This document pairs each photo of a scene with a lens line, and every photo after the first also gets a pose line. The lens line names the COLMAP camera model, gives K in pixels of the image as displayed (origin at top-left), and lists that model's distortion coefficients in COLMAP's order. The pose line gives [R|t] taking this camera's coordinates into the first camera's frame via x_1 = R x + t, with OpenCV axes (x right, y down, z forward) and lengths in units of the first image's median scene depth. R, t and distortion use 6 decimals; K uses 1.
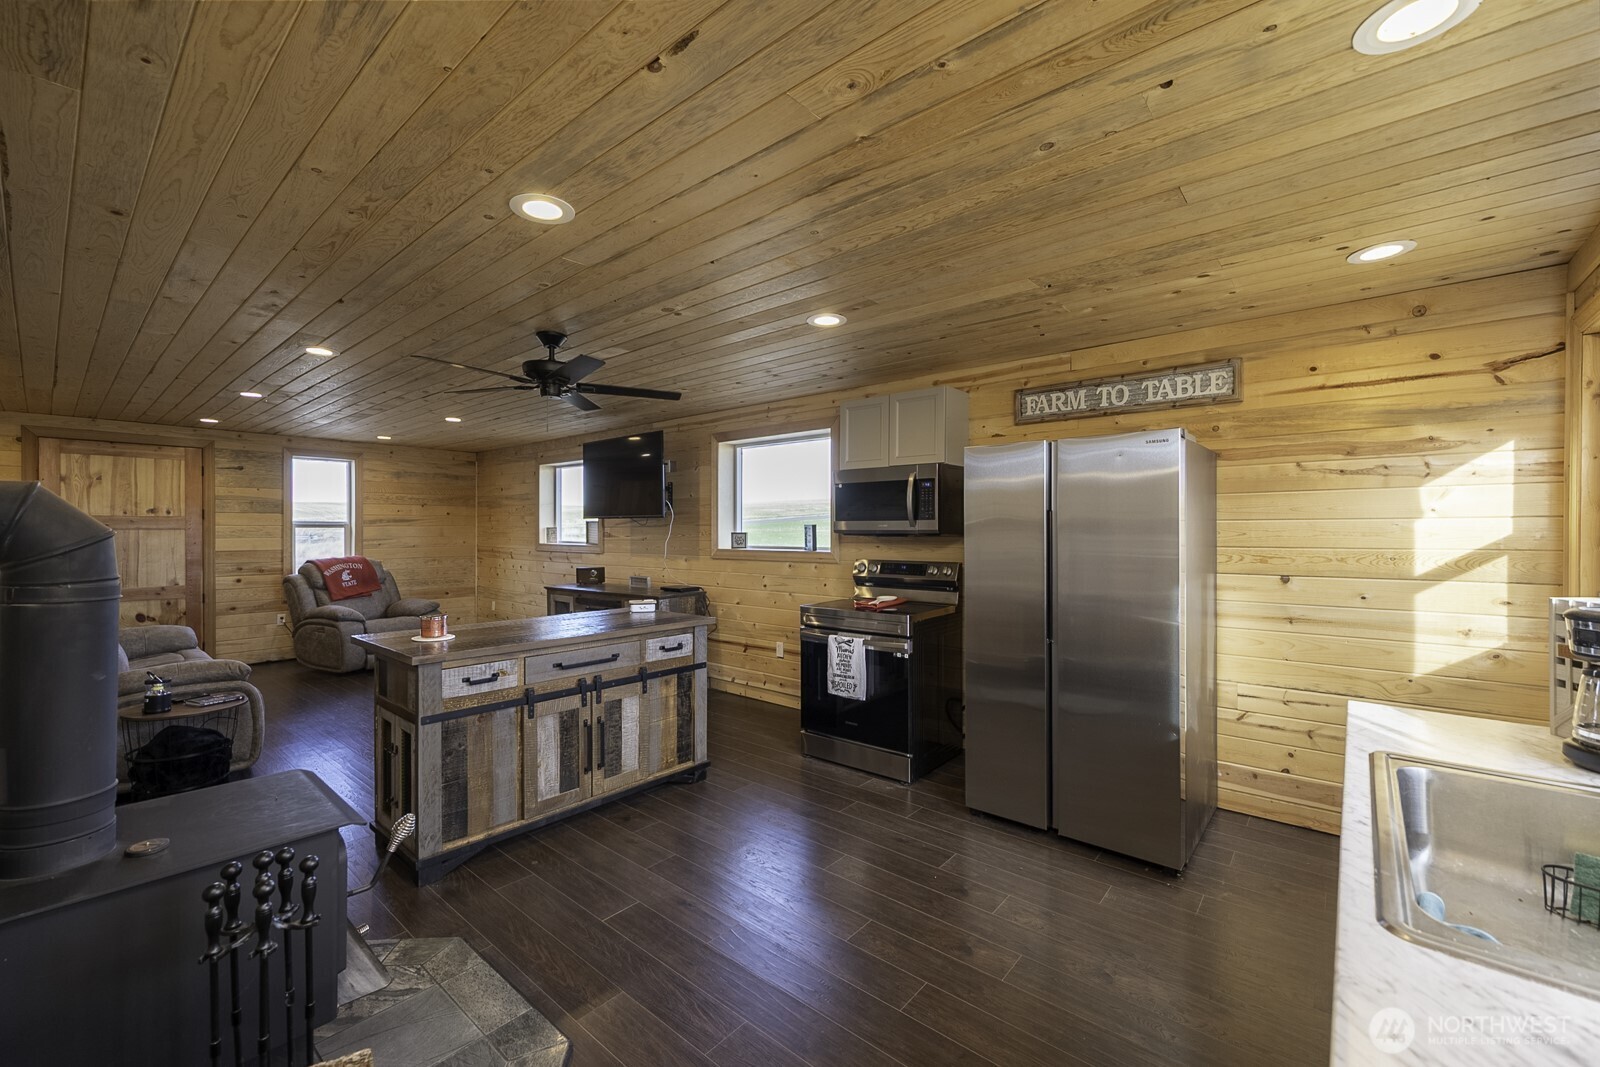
lens RADIAL K [[652.9, 0, 801.4], [0, 652.9, 532.2], [0, 0, 1]] dist [-0.002313, -0.000296]
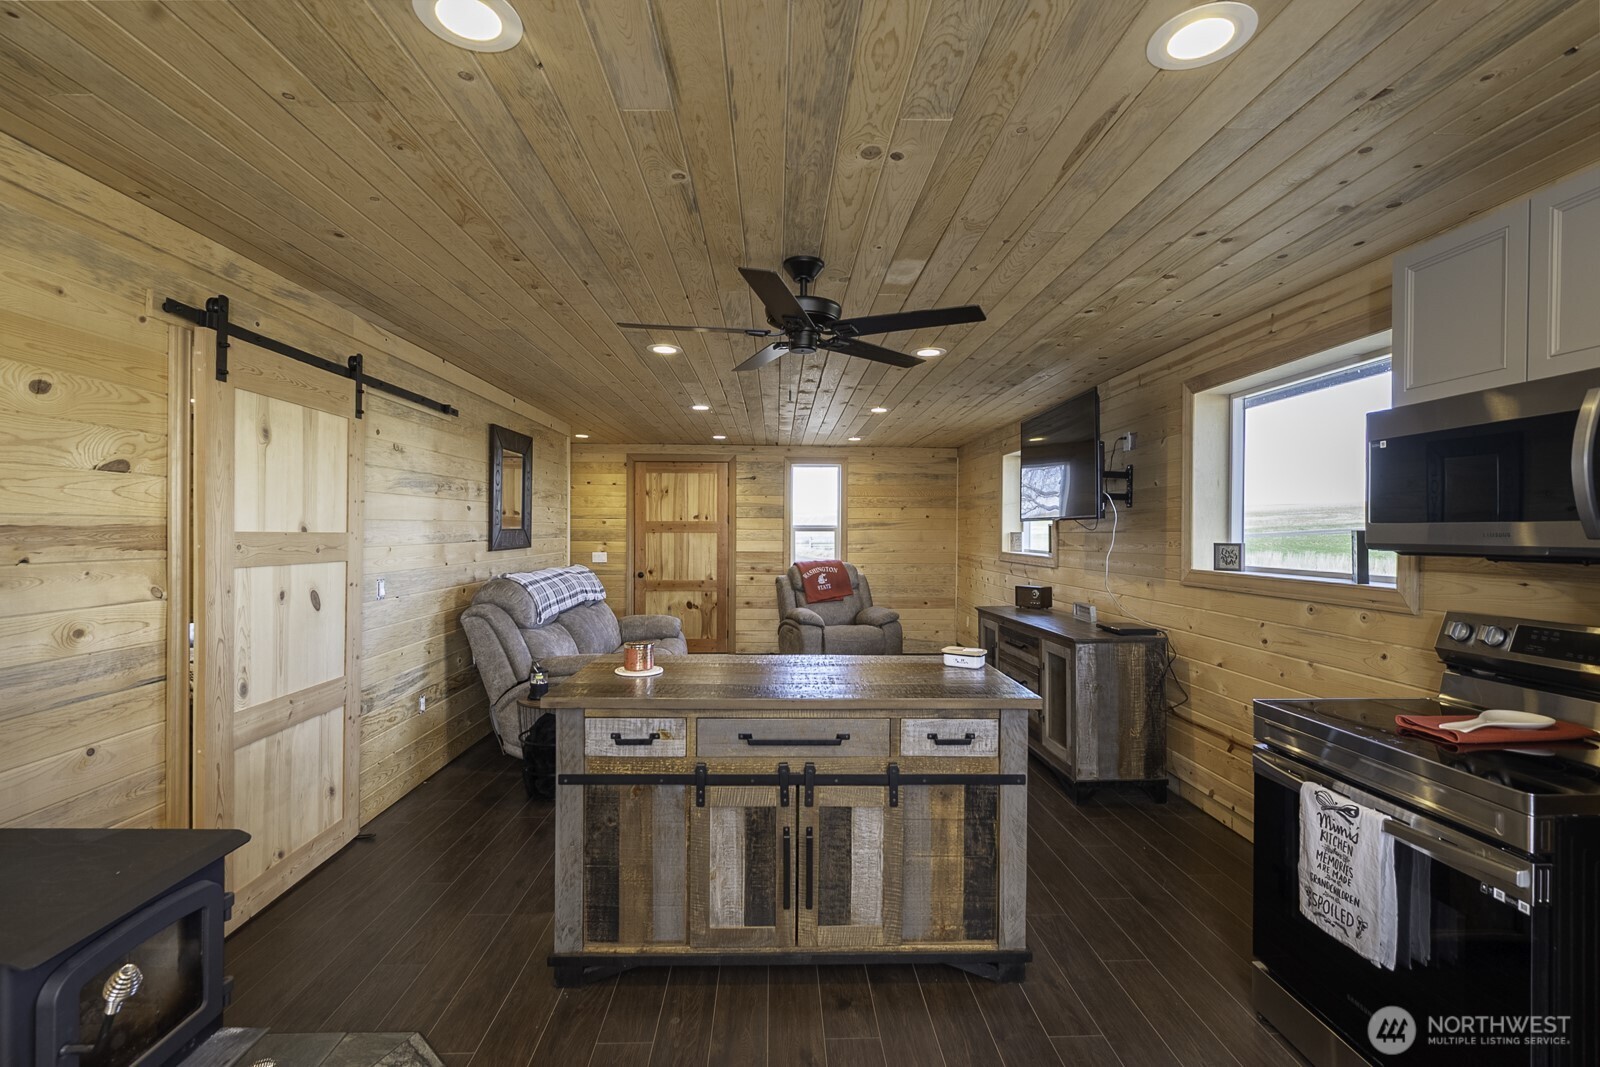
lens RADIAL K [[712.3, 0, 798.3], [0, 712.3, 535.7], [0, 0, 1]] dist [-0.000979, 0.000148]
pose [[0.675613, 0.008751, -0.737205, 0.166979], [-0.008905, 0.999953, 0.003709, -0.007799], [0.737203, 0.004059, 0.675659, 0.424520]]
